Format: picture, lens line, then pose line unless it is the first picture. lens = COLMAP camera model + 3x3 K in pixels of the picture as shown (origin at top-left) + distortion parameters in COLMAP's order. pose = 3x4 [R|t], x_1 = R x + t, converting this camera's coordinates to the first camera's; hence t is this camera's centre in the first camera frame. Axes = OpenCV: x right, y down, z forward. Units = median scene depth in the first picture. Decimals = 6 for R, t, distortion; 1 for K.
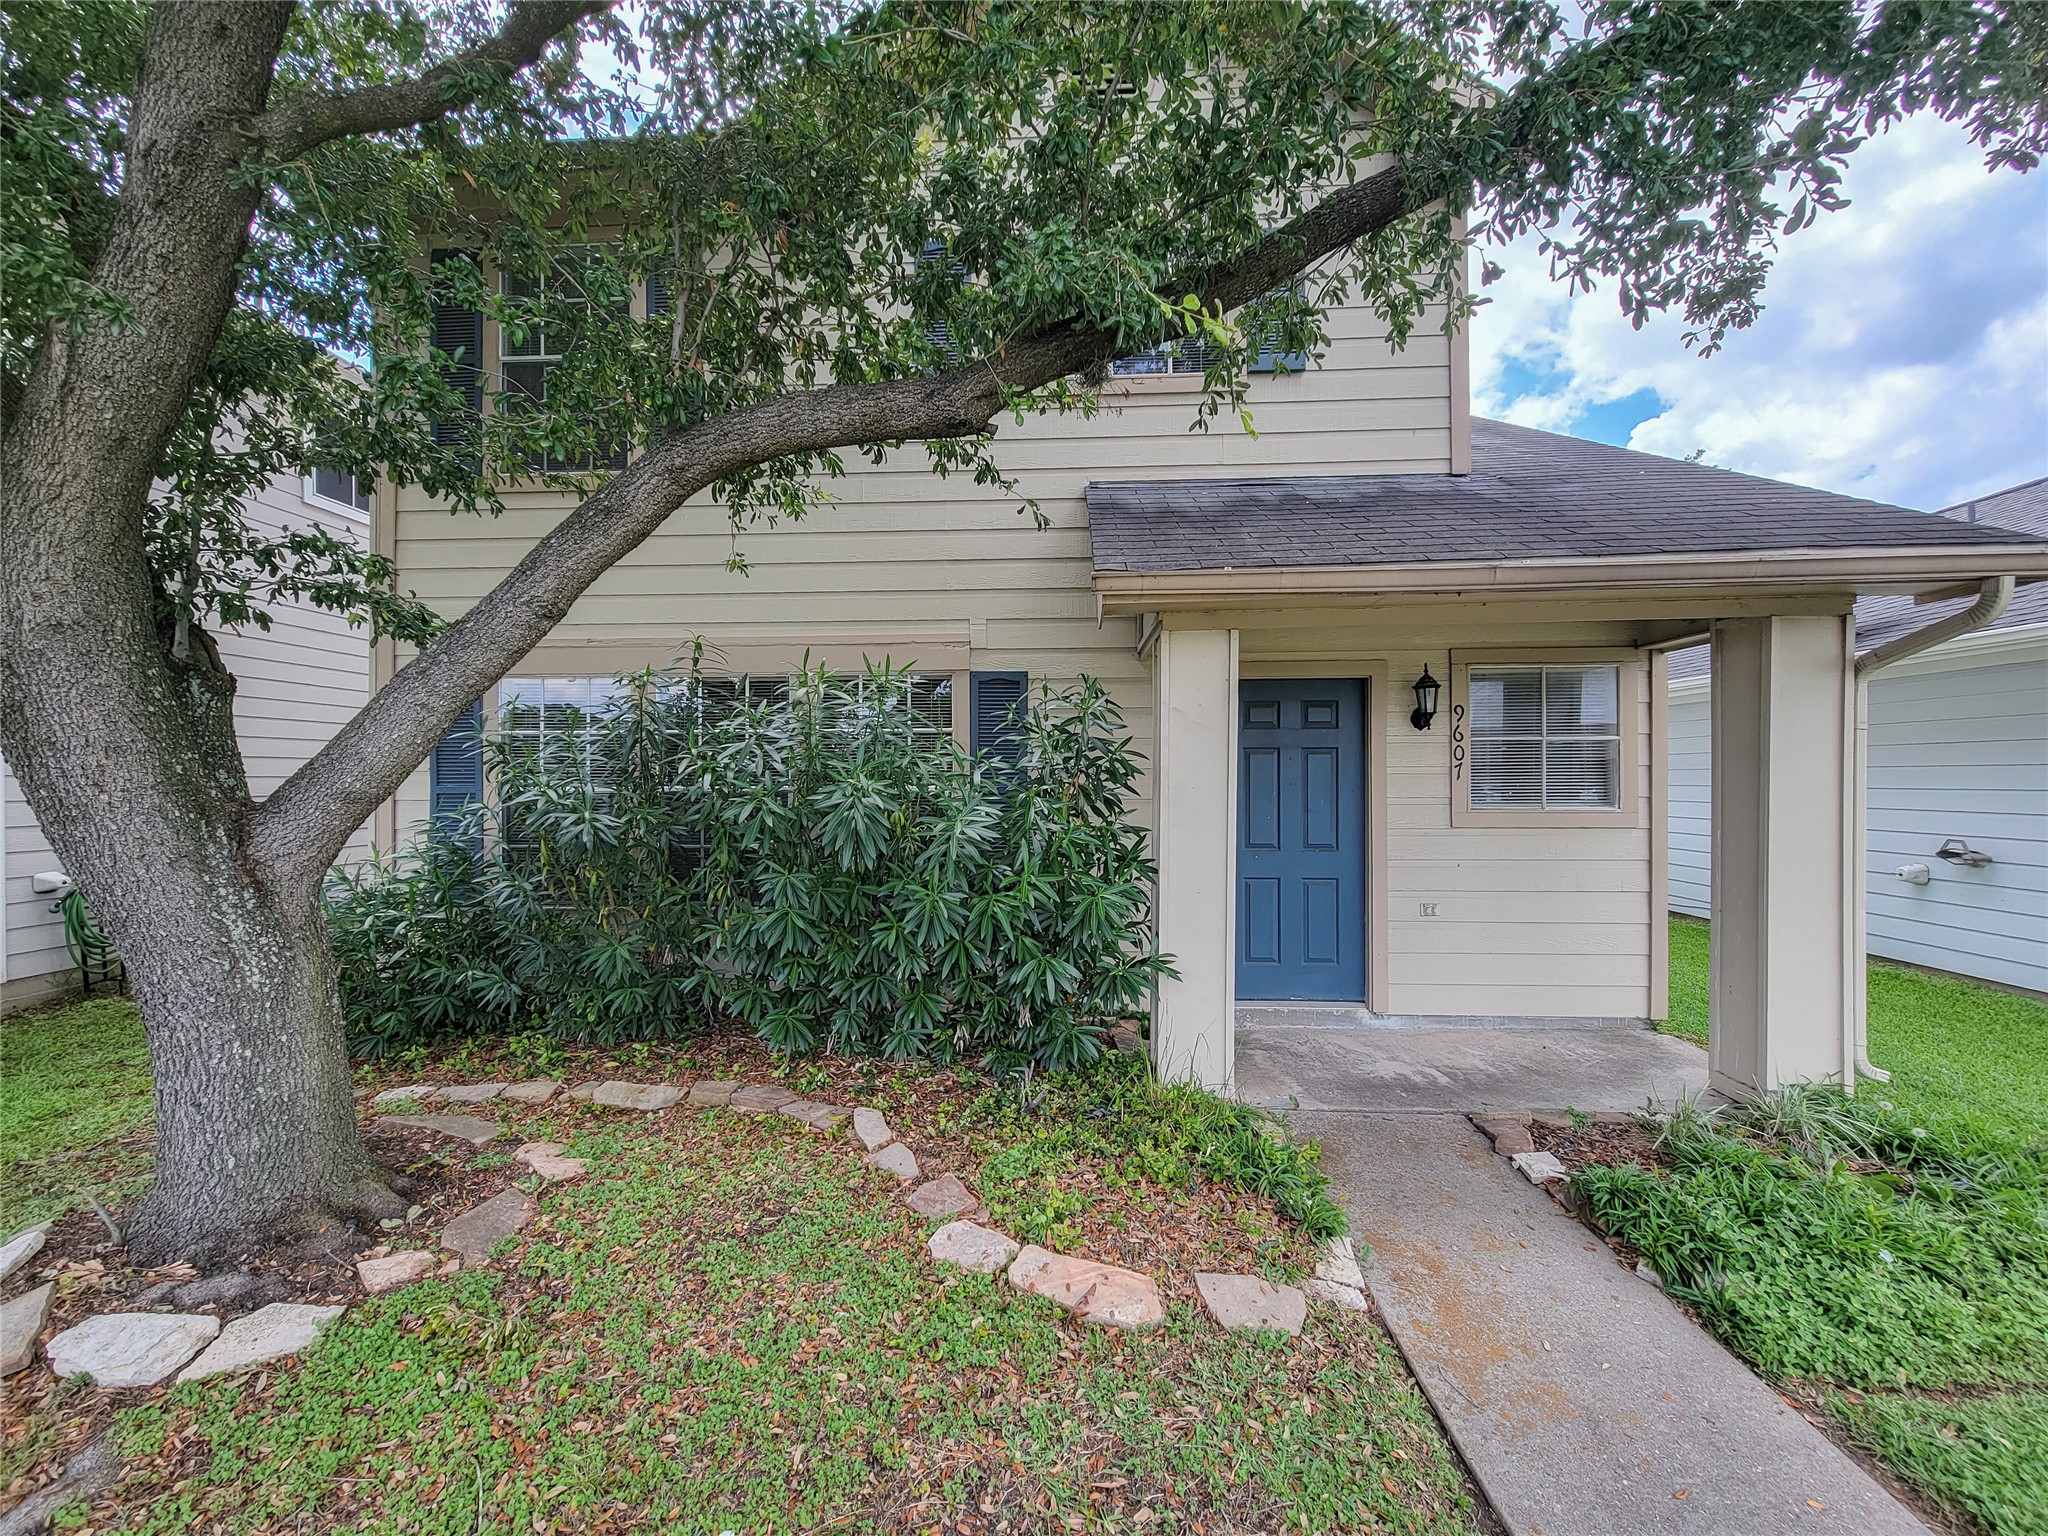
lens RADIAL K [[847.9, 0, 1023.6], [0, 847.9, 773.4], [0, 0, 1]] dist [0.001614, -0.001987]
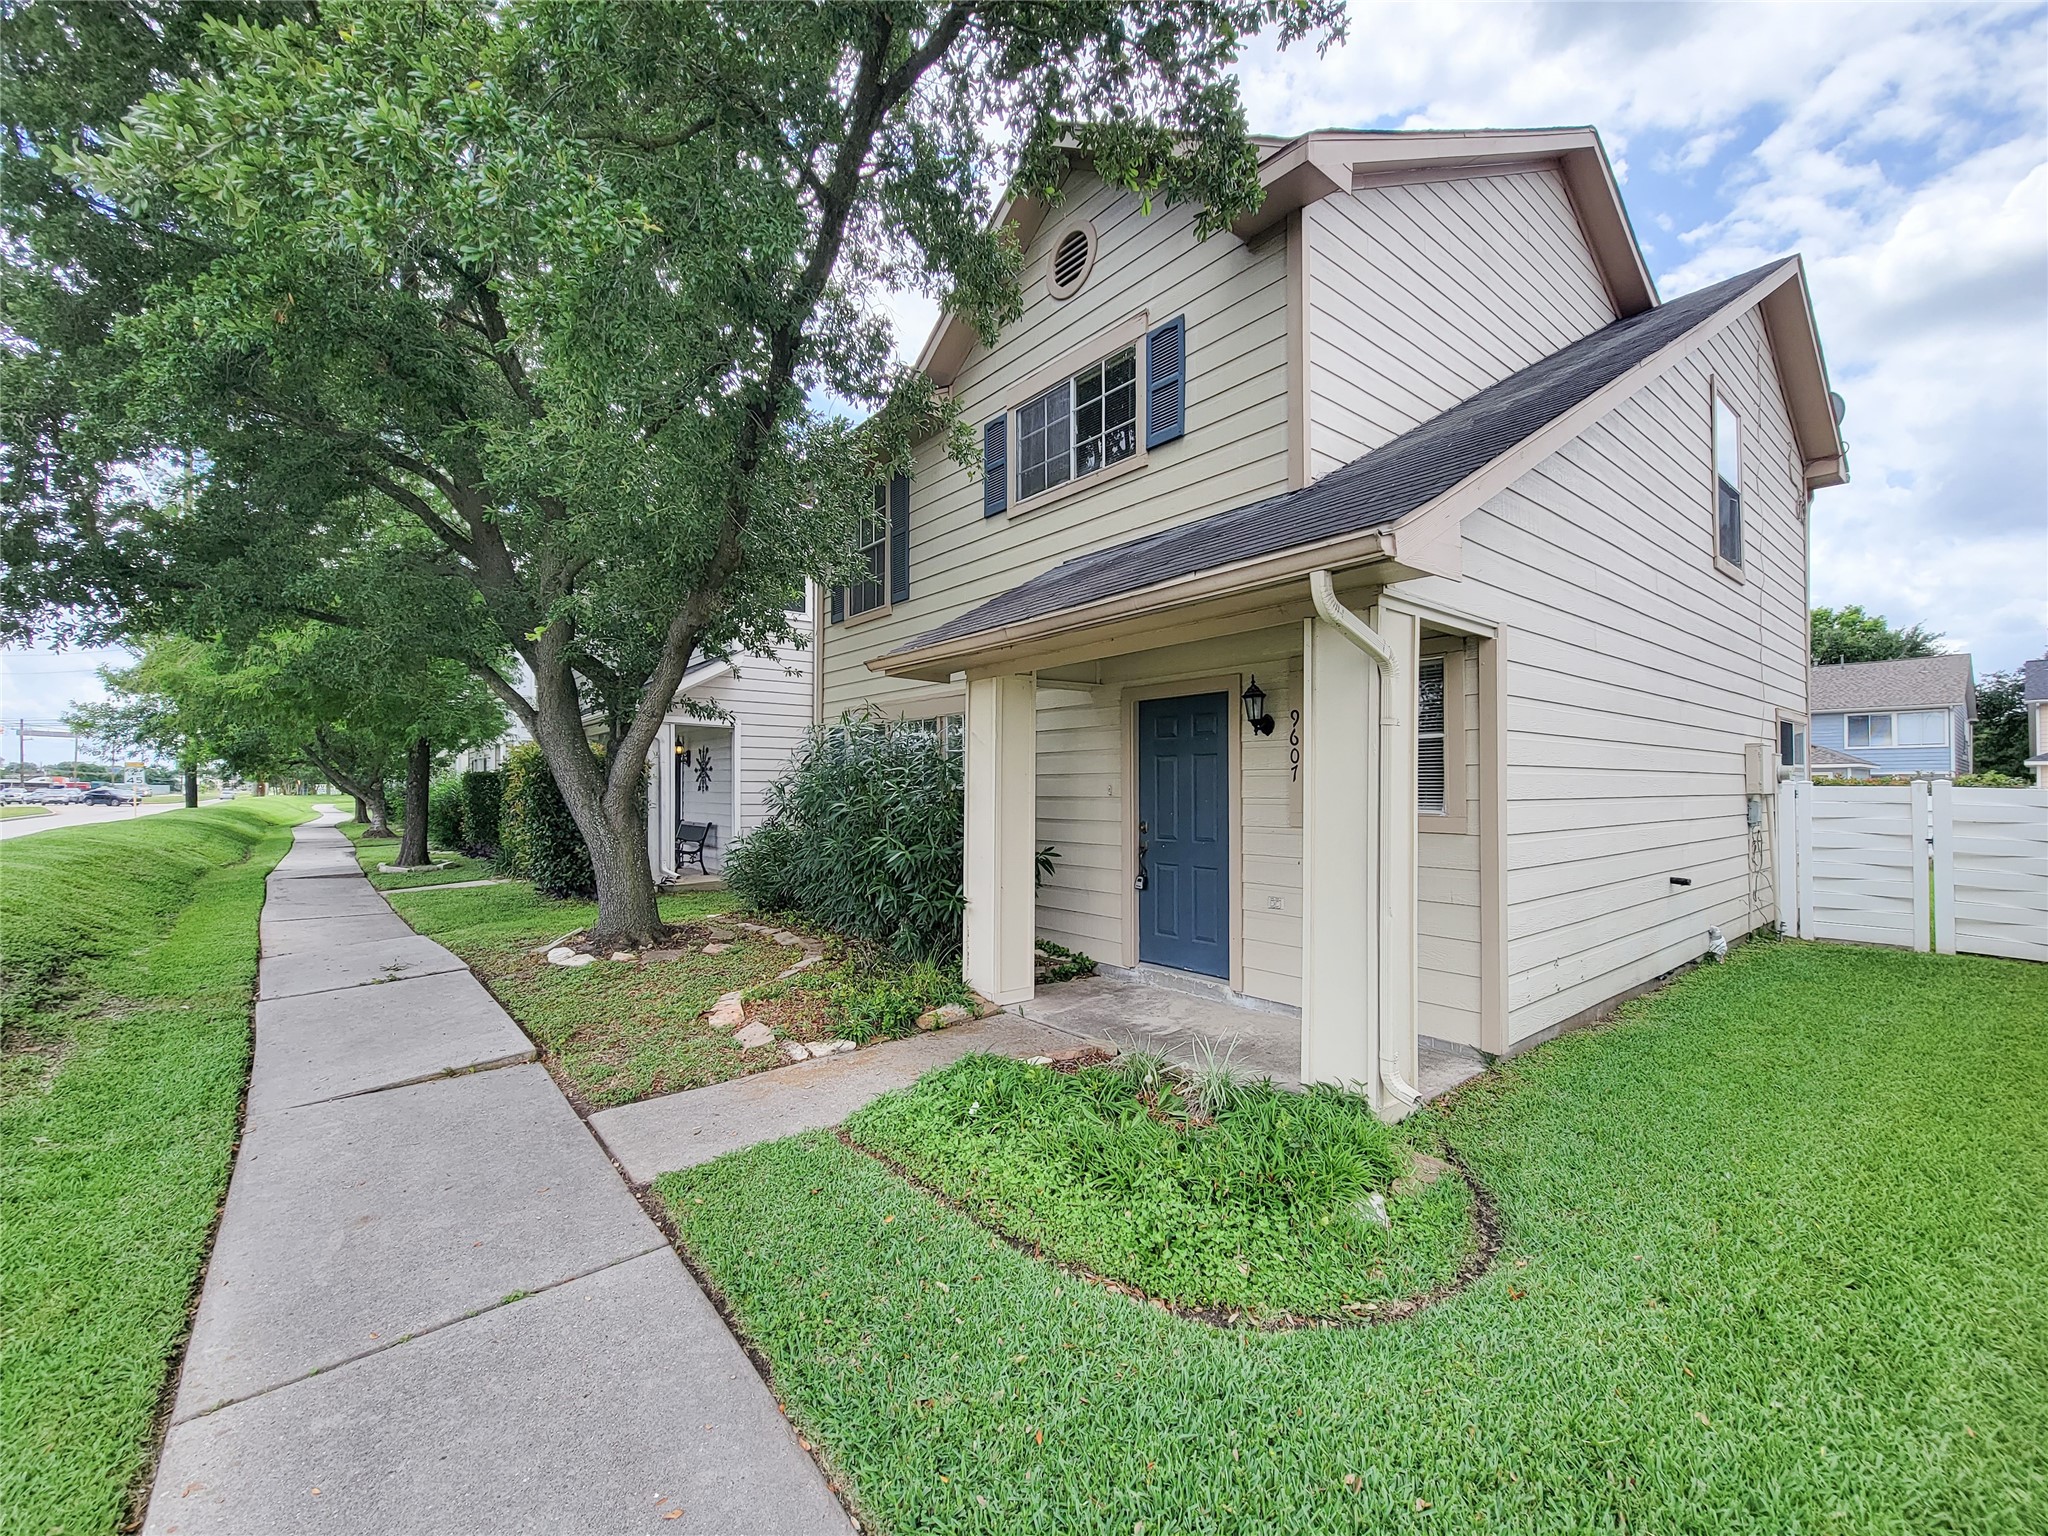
lens RADIAL K [[847.9, 0, 1030.1], [0, 847.9, 774.2], [0, 0, 1]] dist [0.001614, -0.001987]
pose [[0.677455, -0.007283, -0.735528, 1.066716], [0.000459, 0.999955, -0.009478, 0.009149], [0.735564, 0.006083, 0.677428, 0.050403]]
